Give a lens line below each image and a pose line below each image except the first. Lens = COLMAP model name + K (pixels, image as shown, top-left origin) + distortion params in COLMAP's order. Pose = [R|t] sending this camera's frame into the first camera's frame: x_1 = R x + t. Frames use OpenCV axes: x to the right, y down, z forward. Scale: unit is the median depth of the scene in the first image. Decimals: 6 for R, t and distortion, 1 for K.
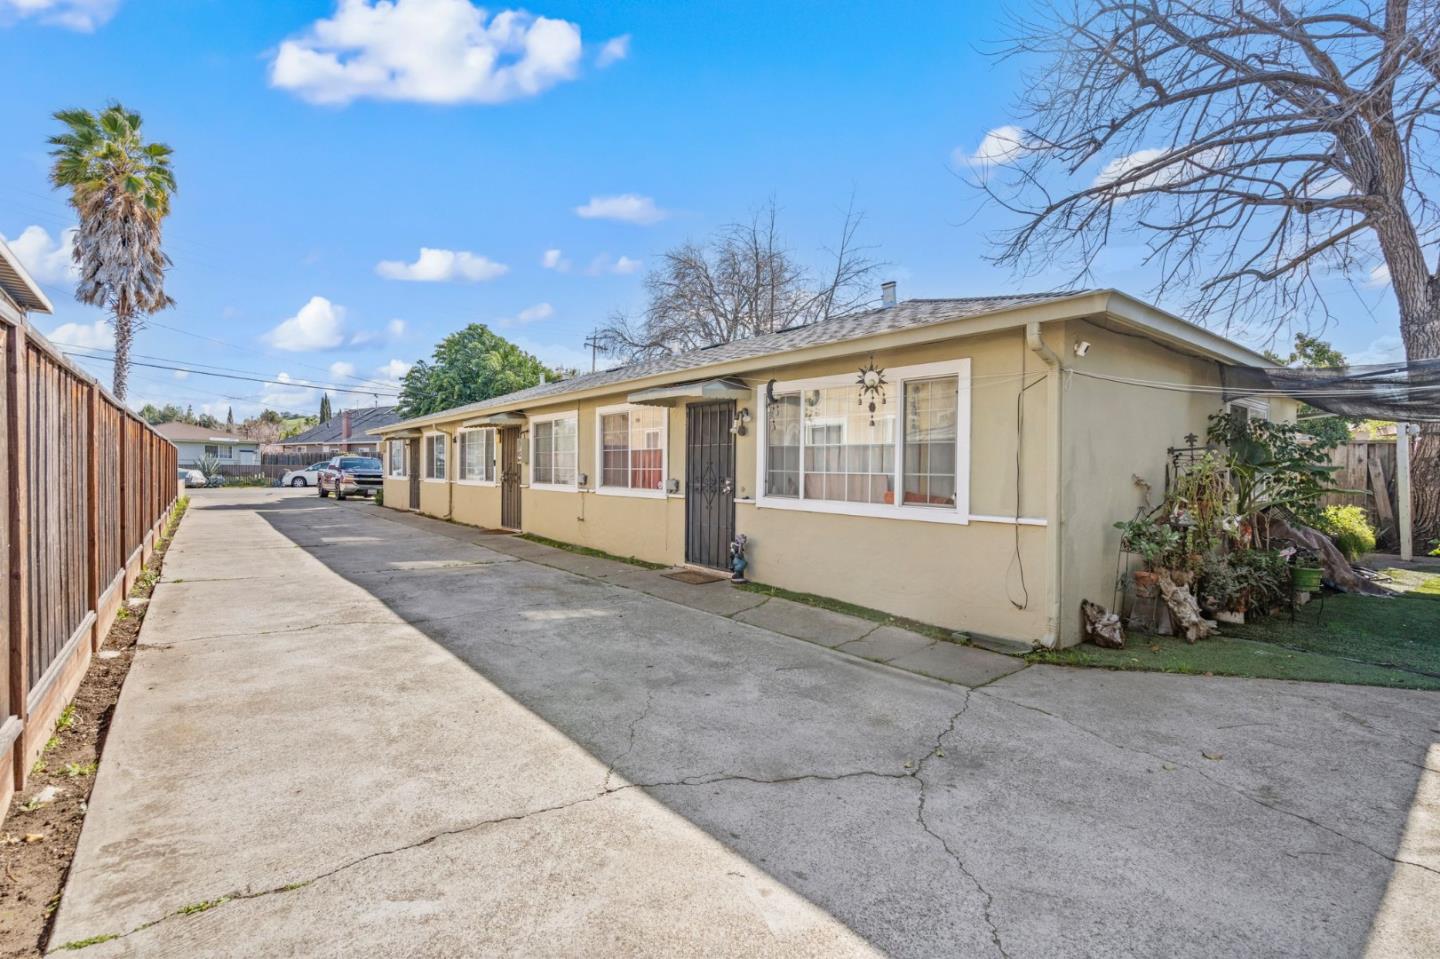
lens RADIAL K [[639.6, 0, 720.4], [0, 639.6, 478.4], [0, 0, 1]] dist [-0.007459, 0.000795]
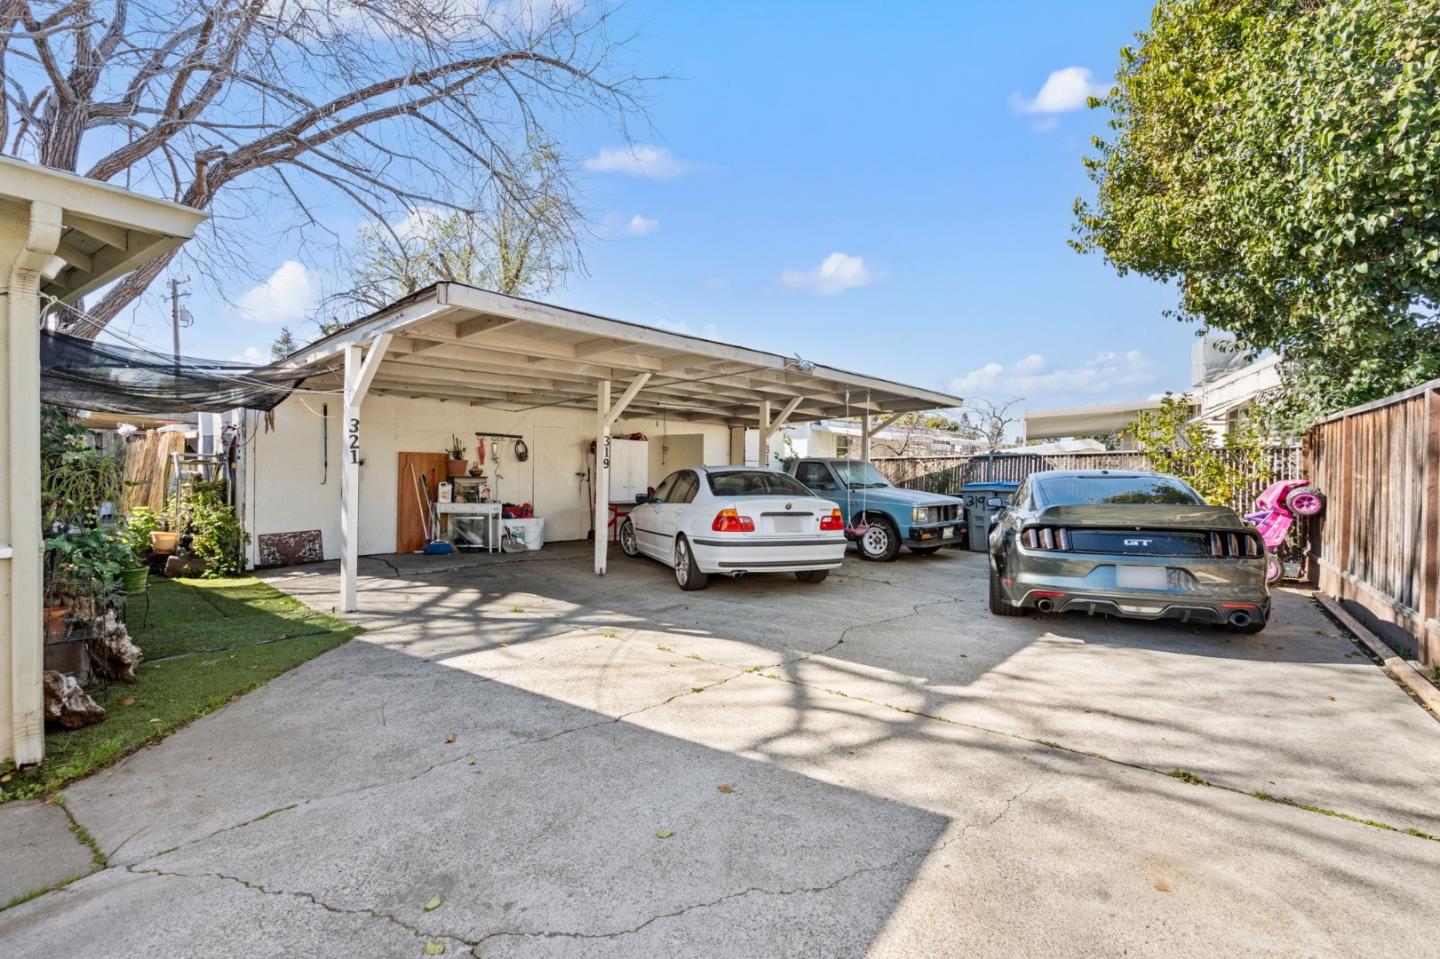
lens RADIAL K [[639.6, 0, 718.0], [0, 639.6, 479.2], [0, 0, 1]] dist [-0.007459, 0.000795]
pose [[-0.276781, -0.023282, 0.960651, -0.388803], [0.006596, 0.999637, 0.026127, -0.012963], [-0.960910, 0.013568, -0.276527, 0.997346]]
